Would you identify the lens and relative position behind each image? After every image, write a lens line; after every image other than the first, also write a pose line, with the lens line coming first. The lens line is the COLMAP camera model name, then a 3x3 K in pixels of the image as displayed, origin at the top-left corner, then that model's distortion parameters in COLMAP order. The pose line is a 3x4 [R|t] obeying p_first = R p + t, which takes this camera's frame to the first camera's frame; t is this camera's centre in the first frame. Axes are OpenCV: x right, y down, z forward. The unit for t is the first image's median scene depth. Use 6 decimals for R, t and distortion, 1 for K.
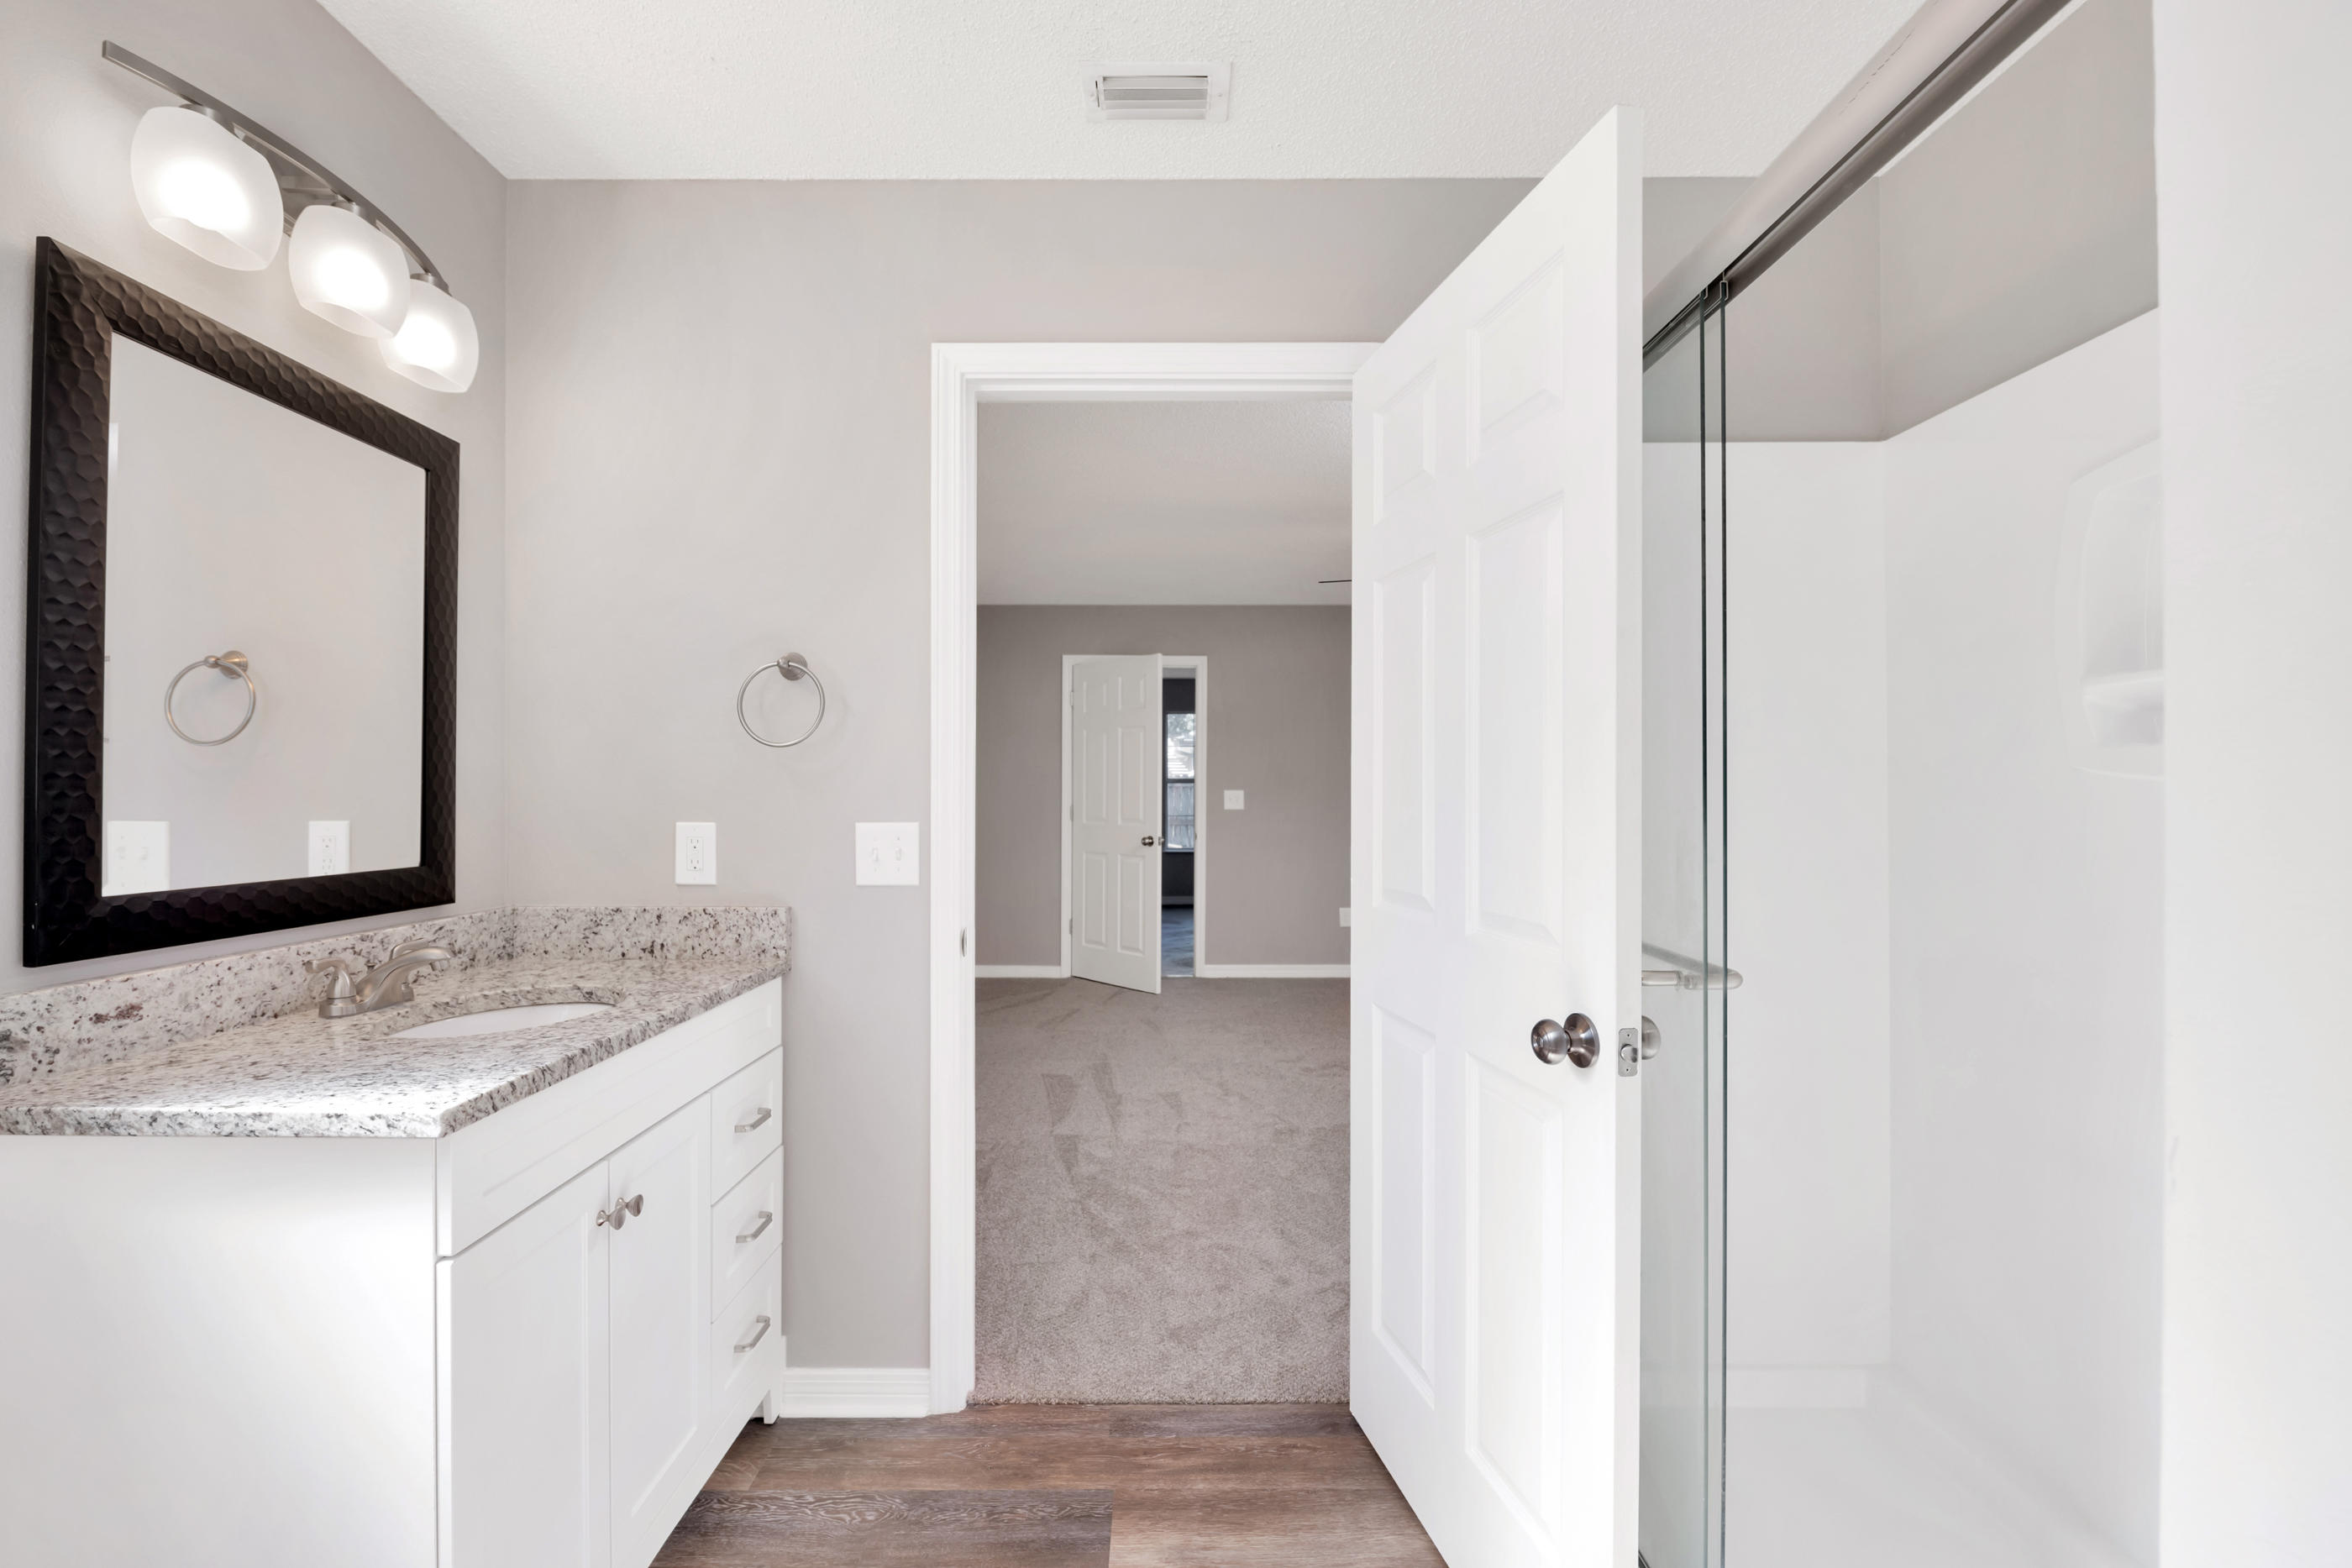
lens RADIAL K [[1024.0, 0, 1171.4], [0, 1024.0, 784.0], [0, 0, 1]] dist [-0.003429, -0.000422]
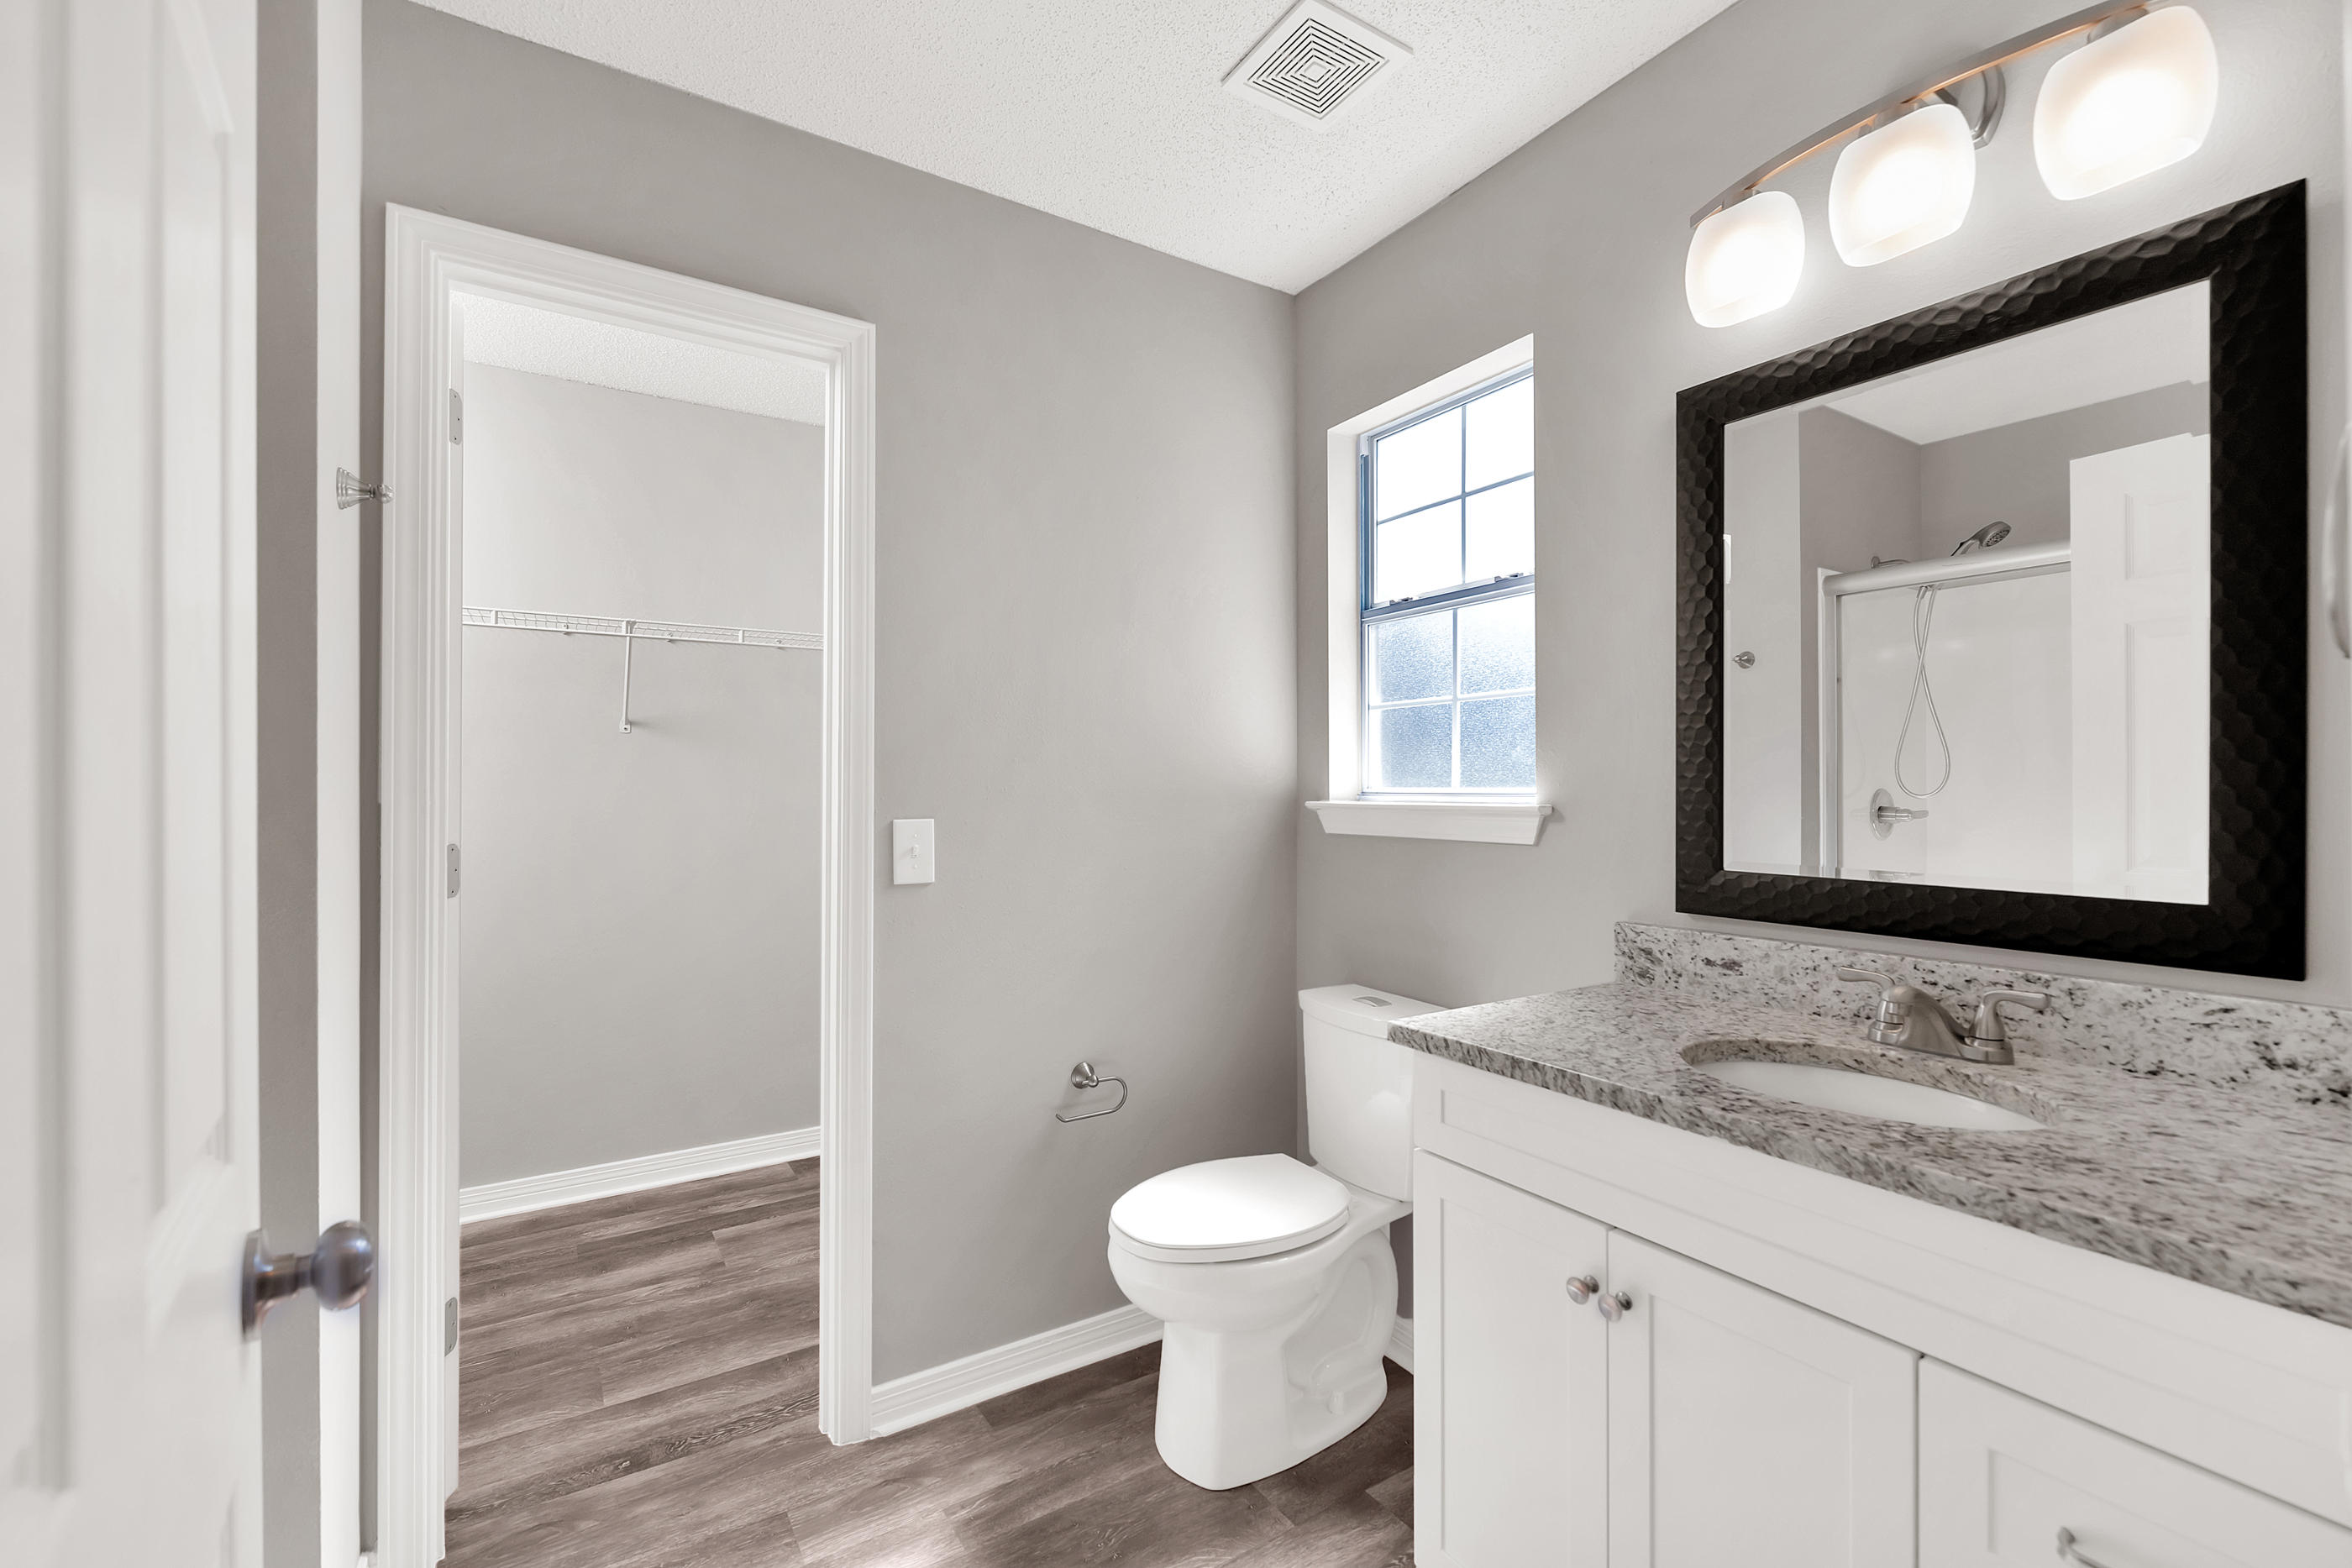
lens RADIAL K [[1003.2, 0, 1173.7], [0, 1003.2, 791.4], [0, 0, 1]] dist [-0.002448, -0.002257]
pose [[-0.850713, 0.000308, -0.525630, 0.188784], [0.003134, 0.999985, -0.004487, 0.014265], [0.525621, -0.005465, -0.850701, 1.610511]]
